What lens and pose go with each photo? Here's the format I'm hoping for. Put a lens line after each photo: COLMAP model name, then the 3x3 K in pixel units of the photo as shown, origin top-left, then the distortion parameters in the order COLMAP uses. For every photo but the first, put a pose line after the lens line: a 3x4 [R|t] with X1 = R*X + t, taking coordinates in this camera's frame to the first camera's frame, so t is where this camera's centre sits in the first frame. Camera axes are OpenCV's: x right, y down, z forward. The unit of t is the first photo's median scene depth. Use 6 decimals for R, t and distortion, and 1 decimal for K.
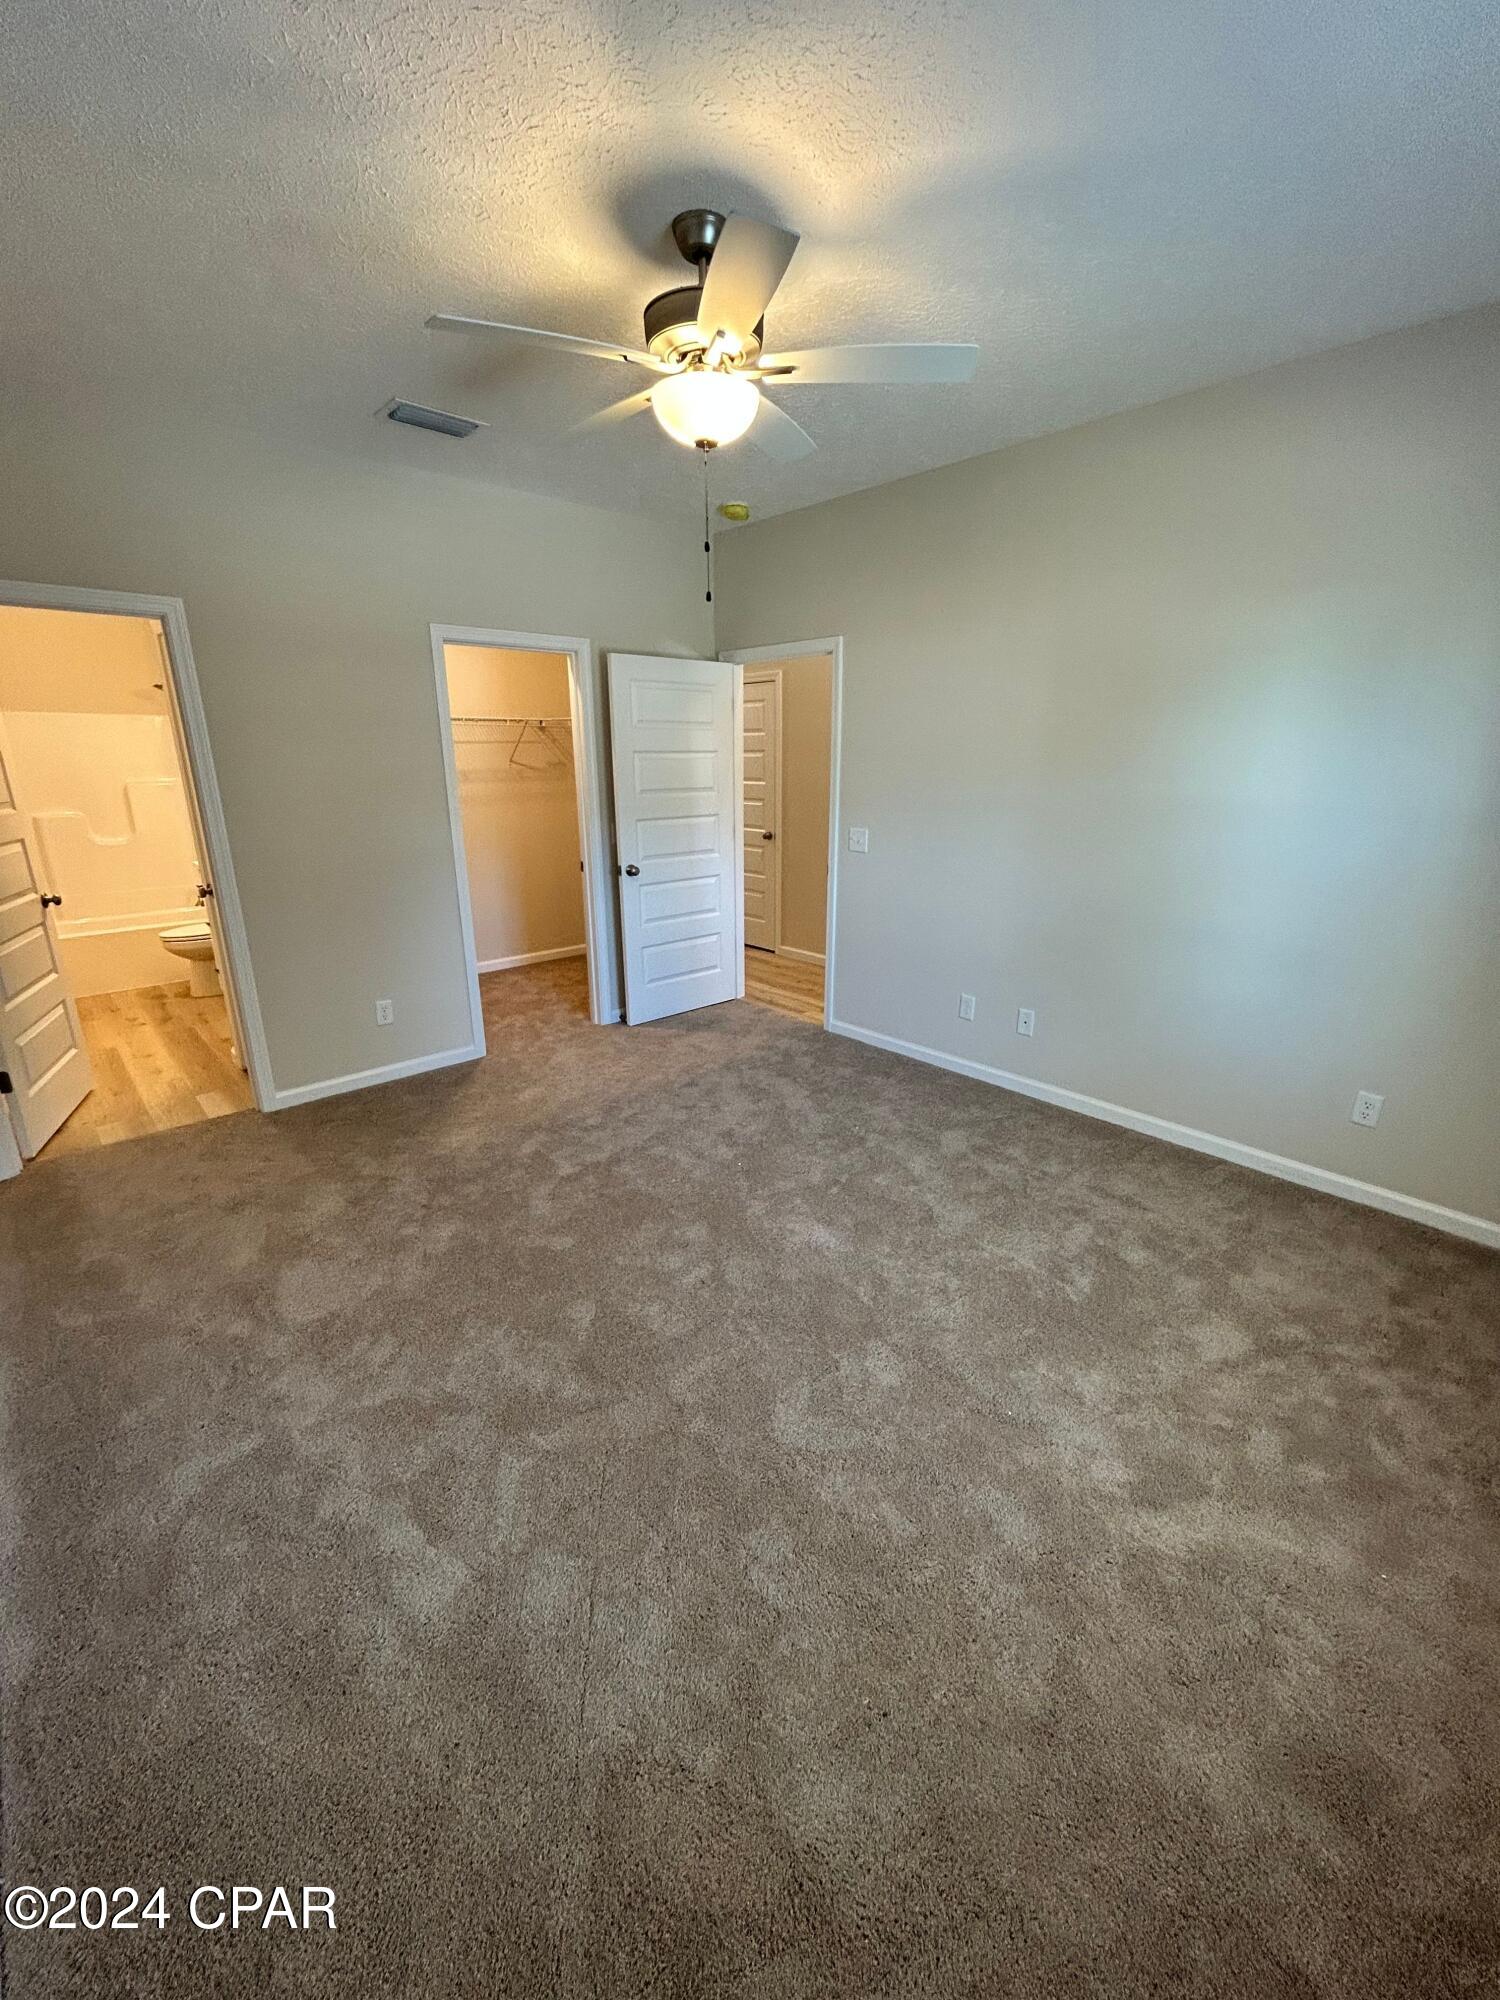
lens RADIAL K [[815.0, 0, 759.4], [0, 815.0, 1000.7], [0, 0, 1]] dist [-0.006105, 0.001376]
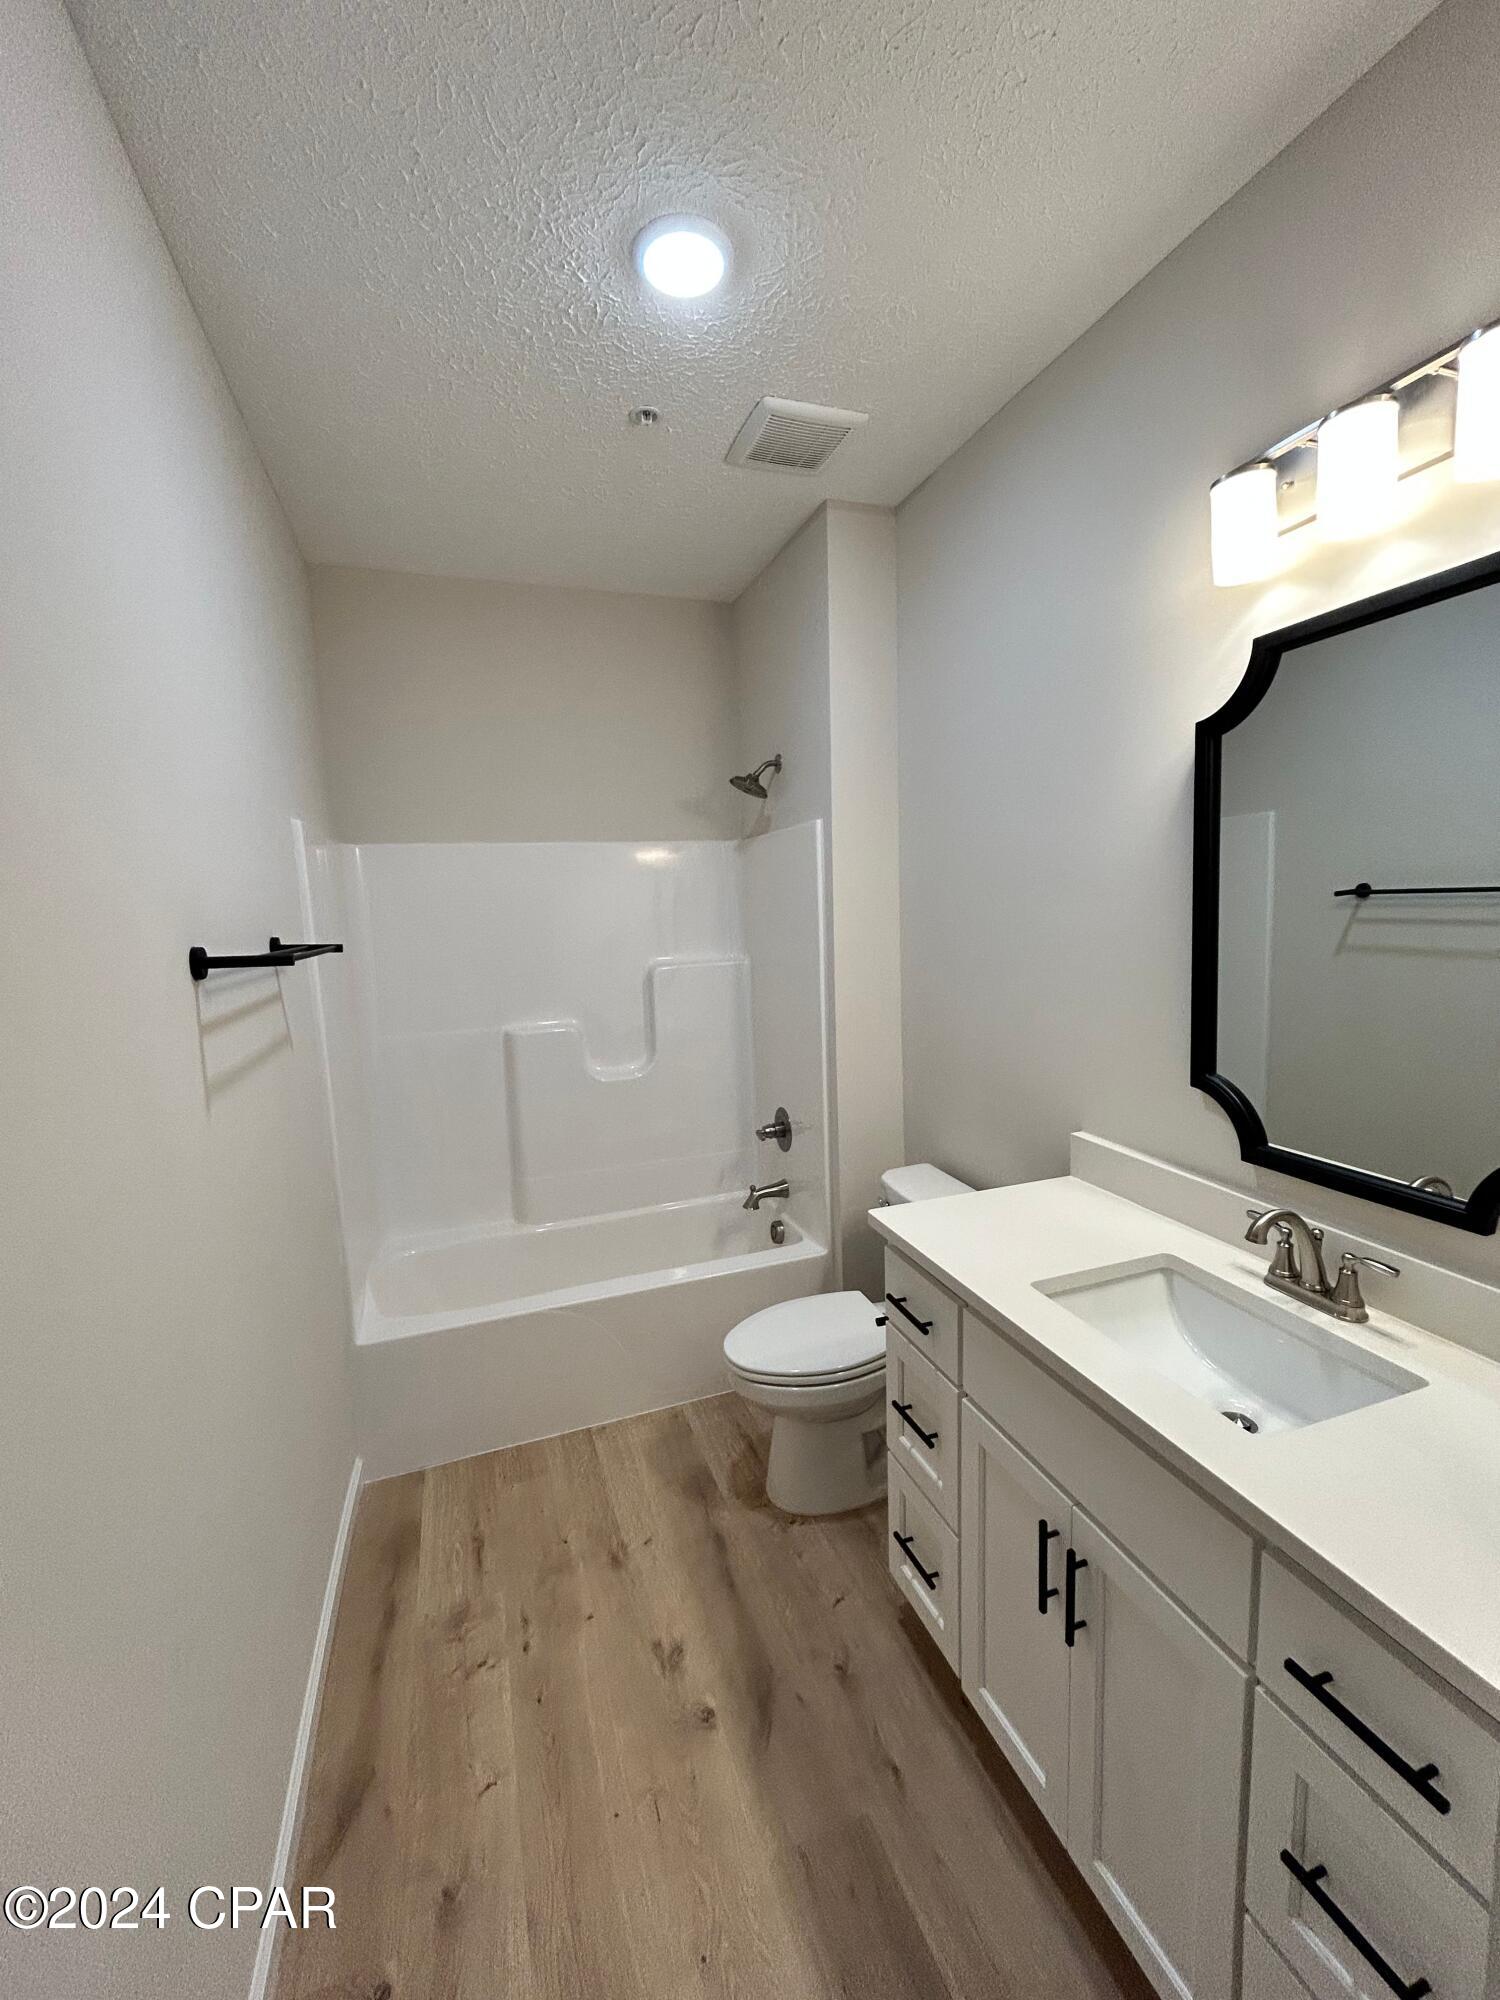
lens RADIAL K [[815.0, 0, 753.2], [0, 815.0, 1004.6], [0, 0, 1]] dist [-0.006105, 0.001376]
pose [[0.919283, 0.016557, -0.393249, -0.608784], [-0.081018, 0.985679, -0.147893, -0.203855], [0.385169, 0.167815, 0.907460, 0.653033]]
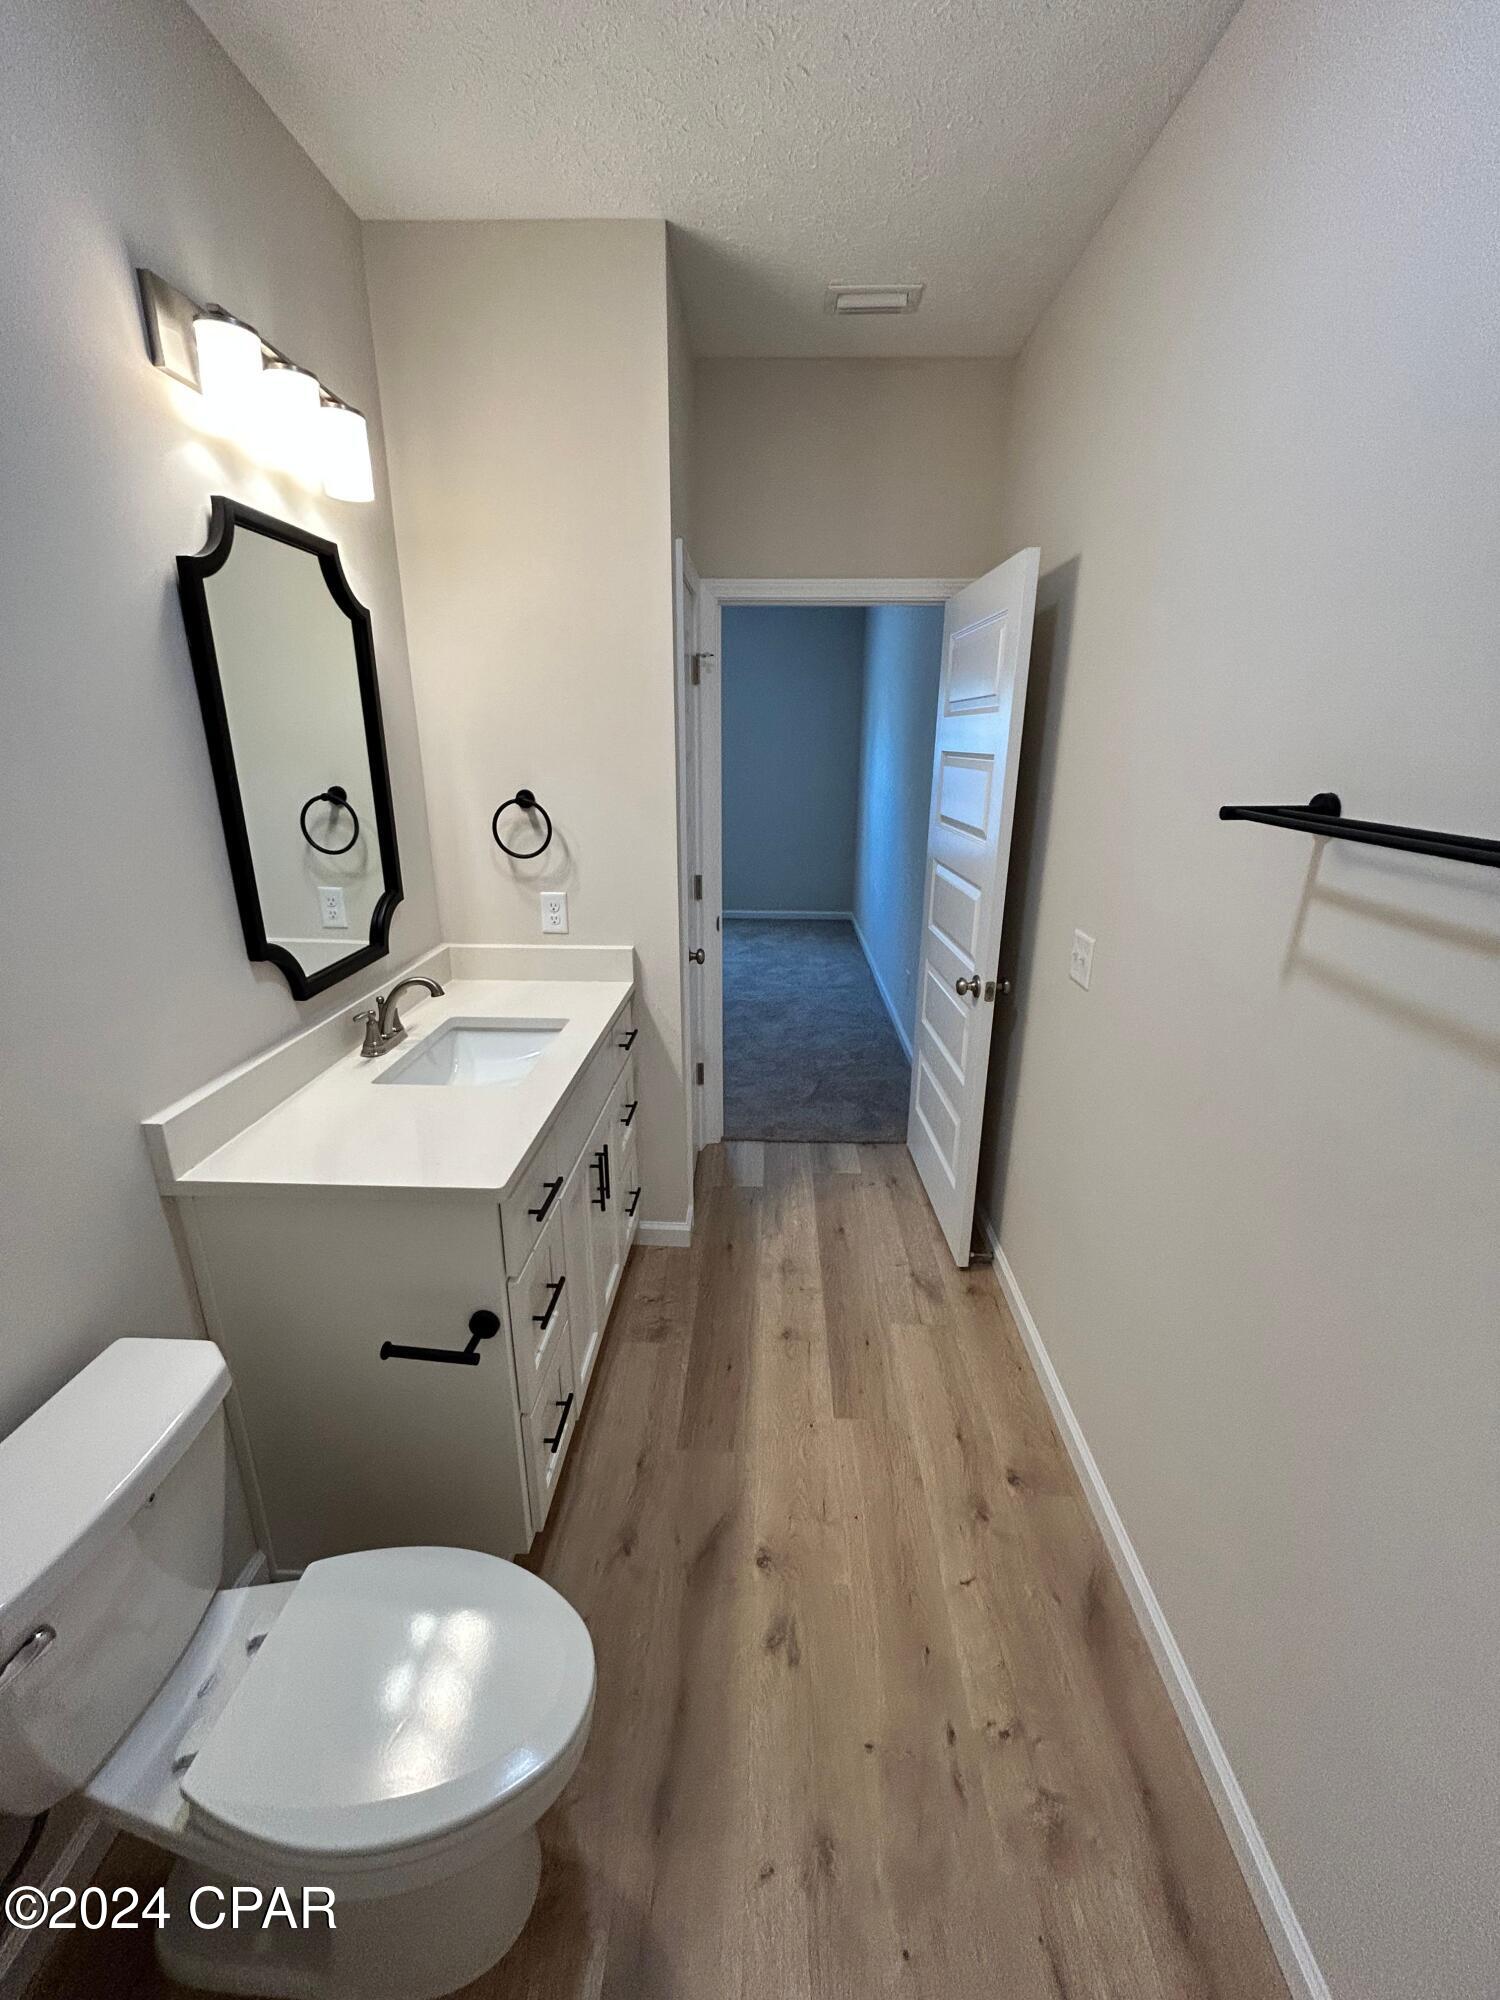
lens RADIAL K [[815.0, 0, 752.1], [0, 815.0, 1005.9], [0, 0, 1]] dist [-0.006105, 0.001376]
pose [[-0.714606, -0.223709, 0.662792, -0.916308], [0.194703, 0.846436, 0.495617, -0.335112], [-0.671885, 0.483218, -0.561312, 1.066853]]
